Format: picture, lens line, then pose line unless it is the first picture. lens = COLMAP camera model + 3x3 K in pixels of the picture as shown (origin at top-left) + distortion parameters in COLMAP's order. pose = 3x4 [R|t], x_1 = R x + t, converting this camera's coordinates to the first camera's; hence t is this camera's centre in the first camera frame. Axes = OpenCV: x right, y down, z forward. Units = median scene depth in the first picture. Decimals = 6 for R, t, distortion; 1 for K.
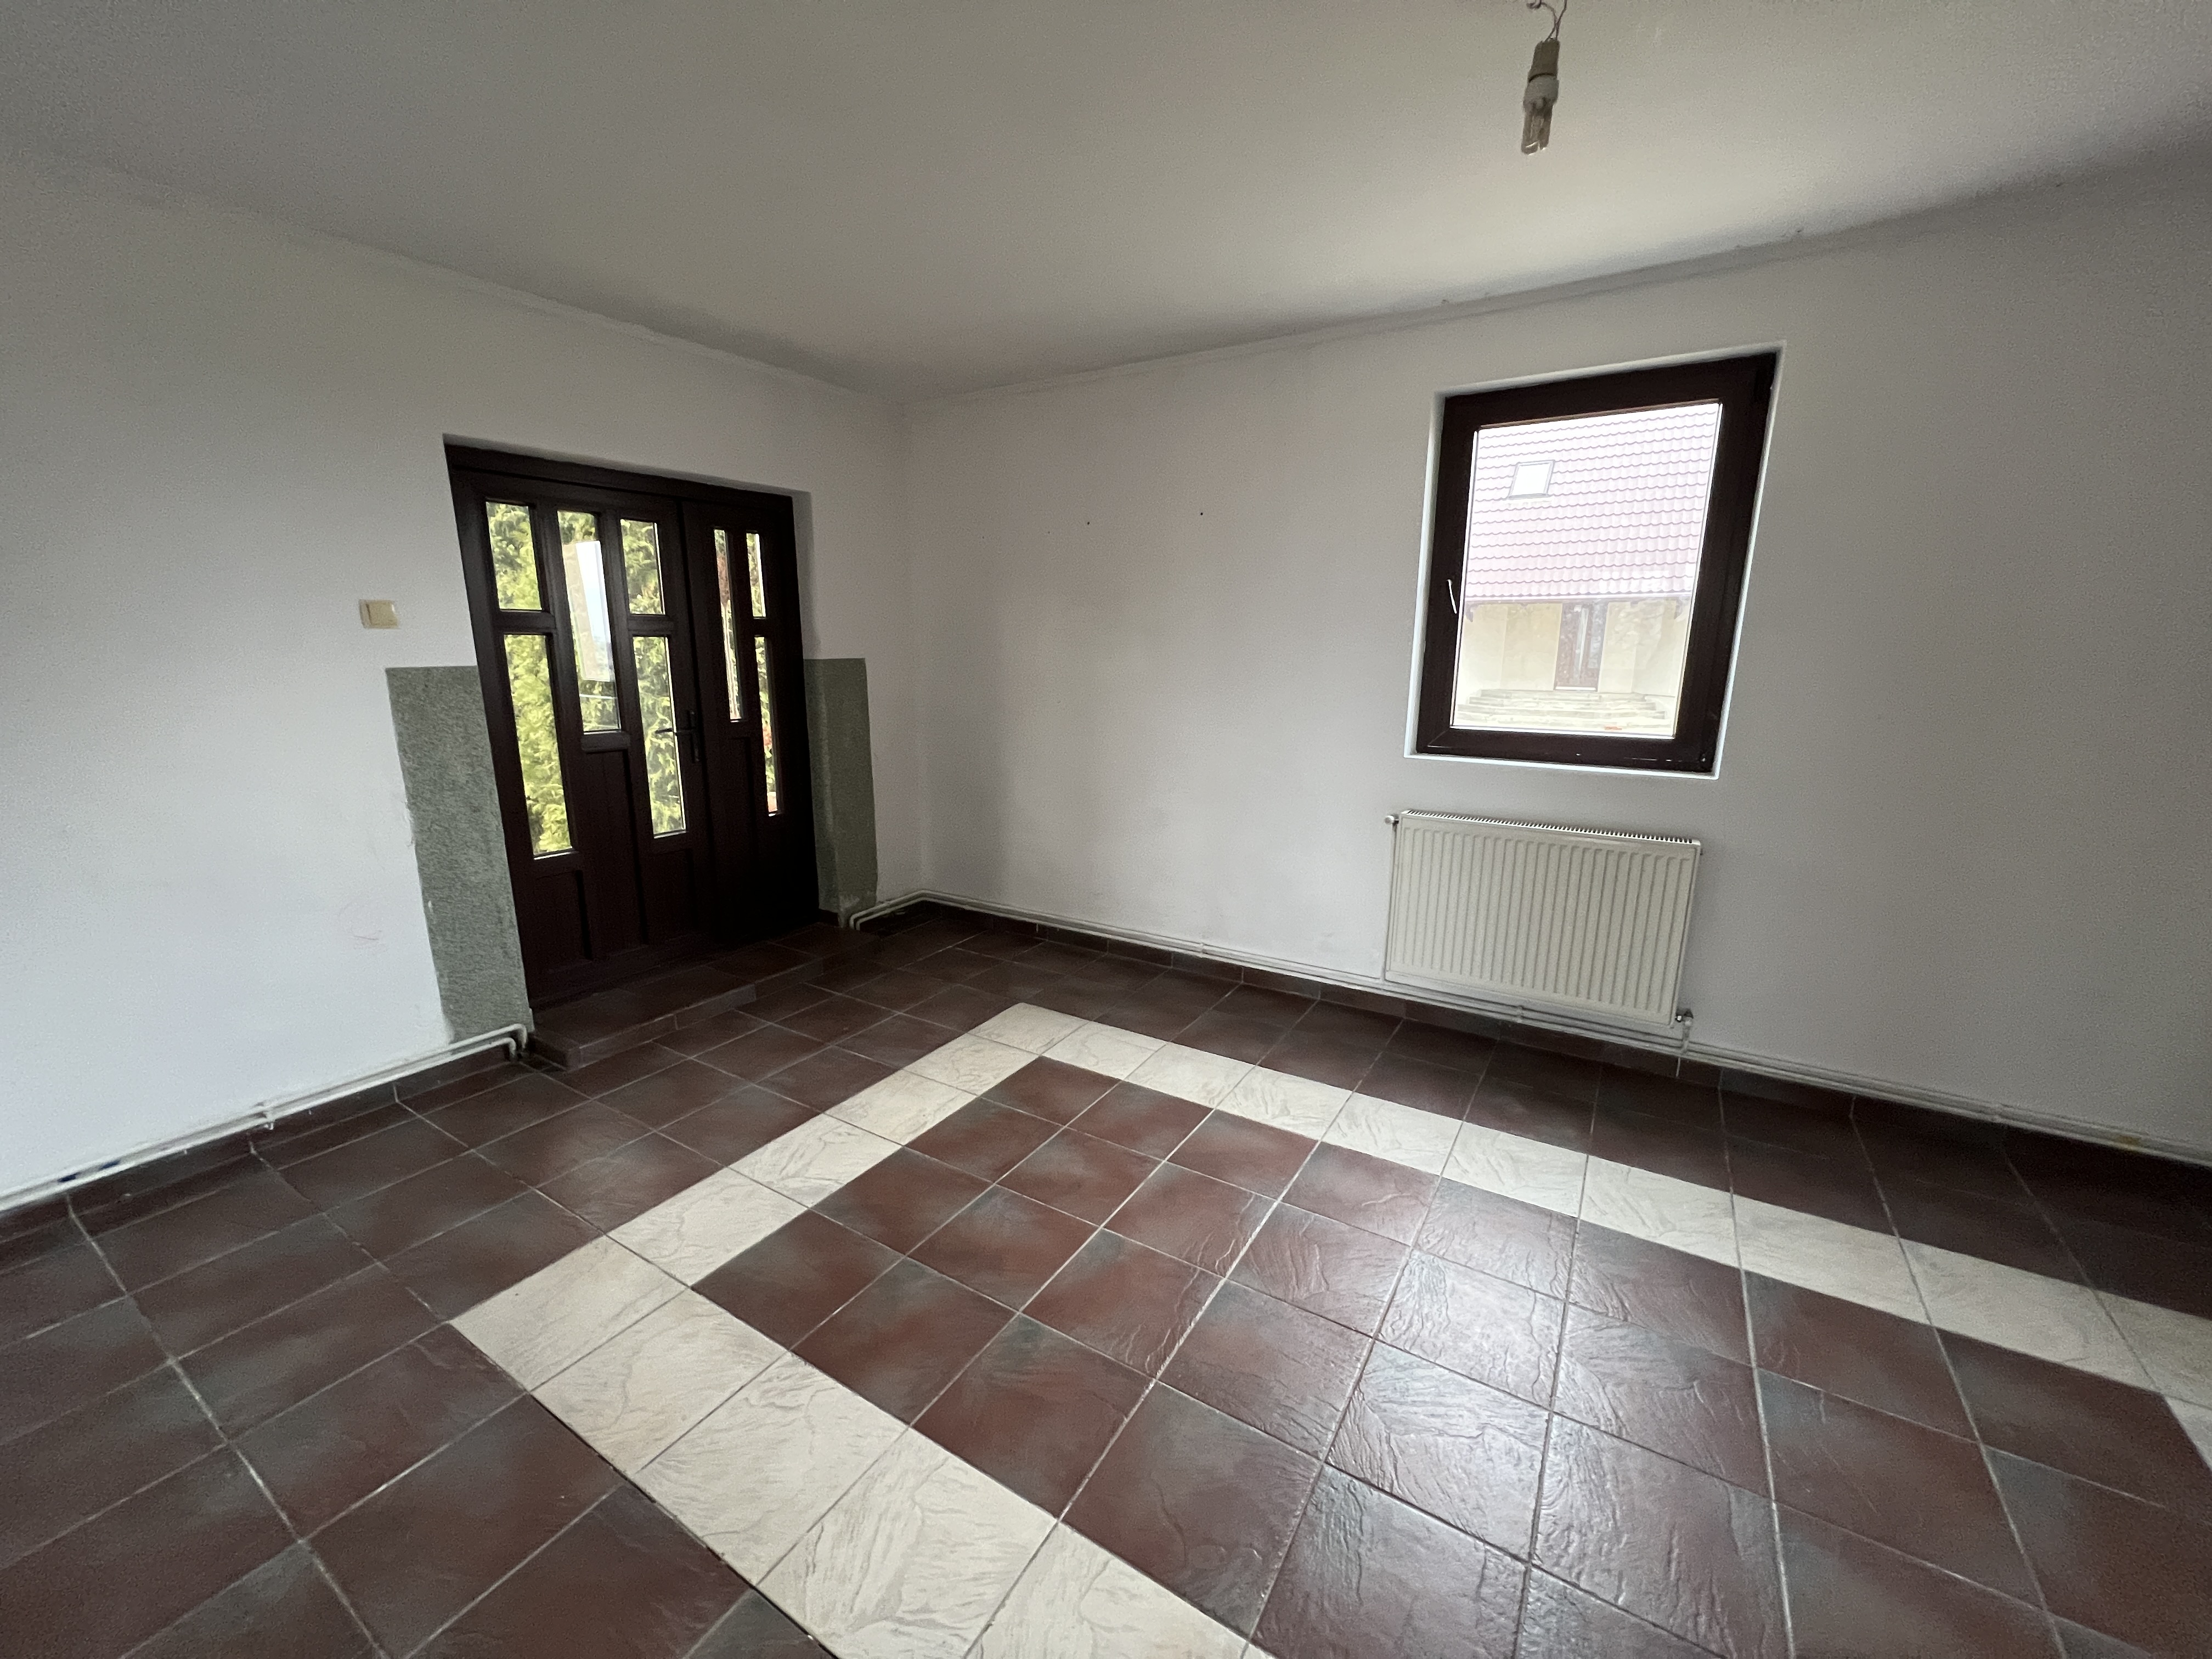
lens RADIAL K [[878.7, 0, 1098.2], [0, 878.7, 835.6], [0, 0, 1]] dist [0.003815, 0.000181]
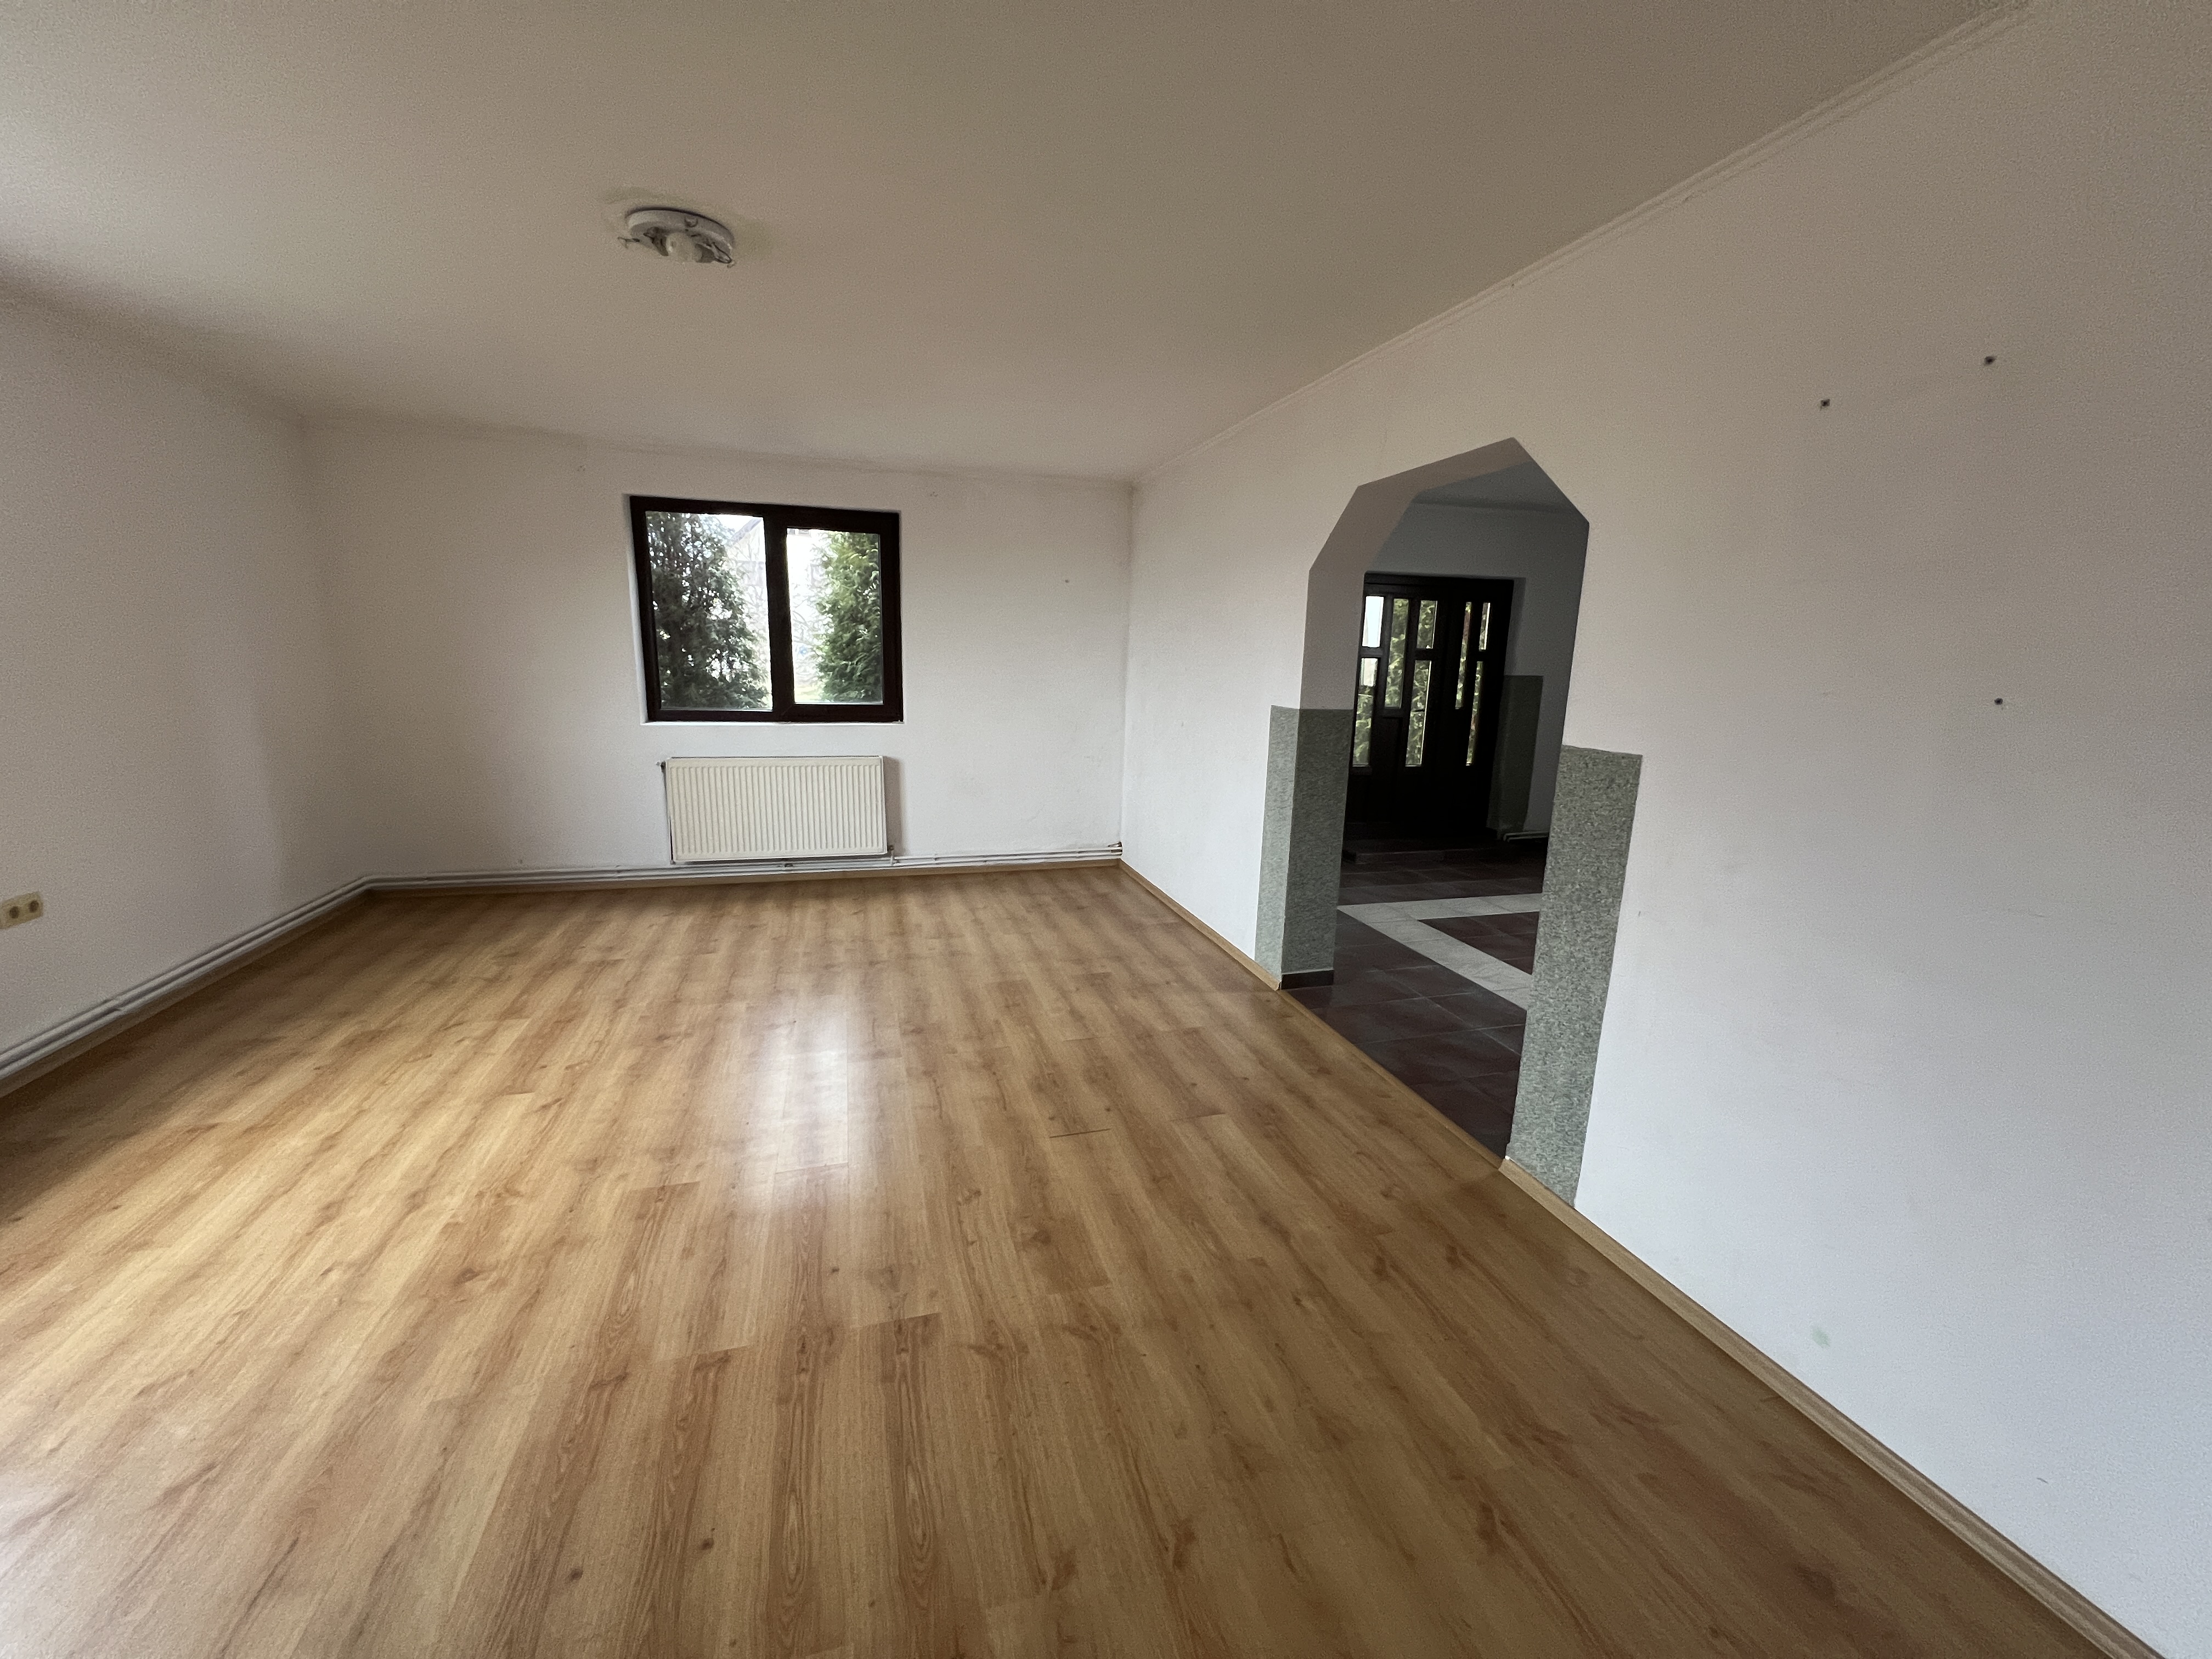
lens RADIAL K [[878.7, 0, 1101.5], [0, 878.7, 827.1], [0, 0, 1]] dist [0.003815, 0.000181]
pose [[0.745308, 0.144404, -0.650895, 0.247097], [-0.167329, 0.985530, 0.027044, 0.183450], [0.645381, 0.088757, 0.758686, -0.808931]]
